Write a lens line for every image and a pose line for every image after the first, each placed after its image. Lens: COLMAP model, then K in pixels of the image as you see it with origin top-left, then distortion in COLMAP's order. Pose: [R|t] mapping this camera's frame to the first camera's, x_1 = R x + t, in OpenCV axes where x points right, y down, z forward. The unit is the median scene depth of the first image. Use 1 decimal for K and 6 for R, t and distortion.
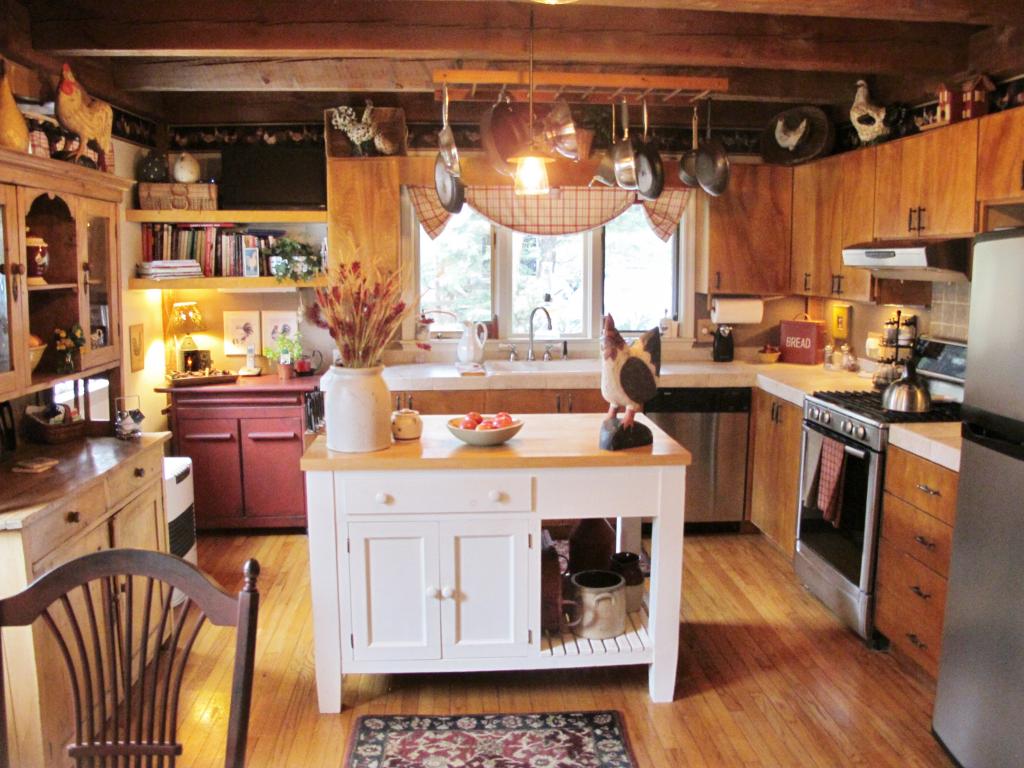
lens RADIAL K [[860.5, 0, 515.5], [0, 860.5, 383.2], [0, 0, 1]] dist [-0.128681, 0.078944]
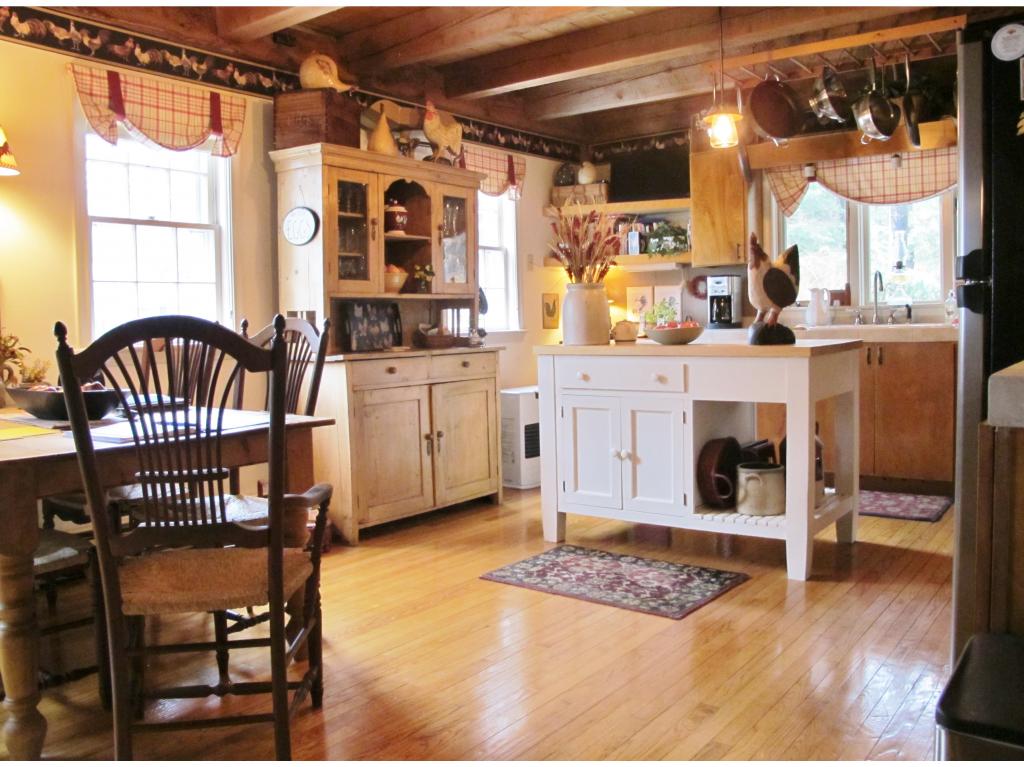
lens RADIAL K [[860.5, 0, 508.6], [0, 860.5, 379.9], [0, 0, 1]] dist [-0.128681, 0.078944]
pose [[0.753193, 0.028894, -0.657165, 0.606500], [-0.067754, 0.997129, -0.033813, 0.179496], [0.654301, 0.069993, 0.752988, -0.094939]]
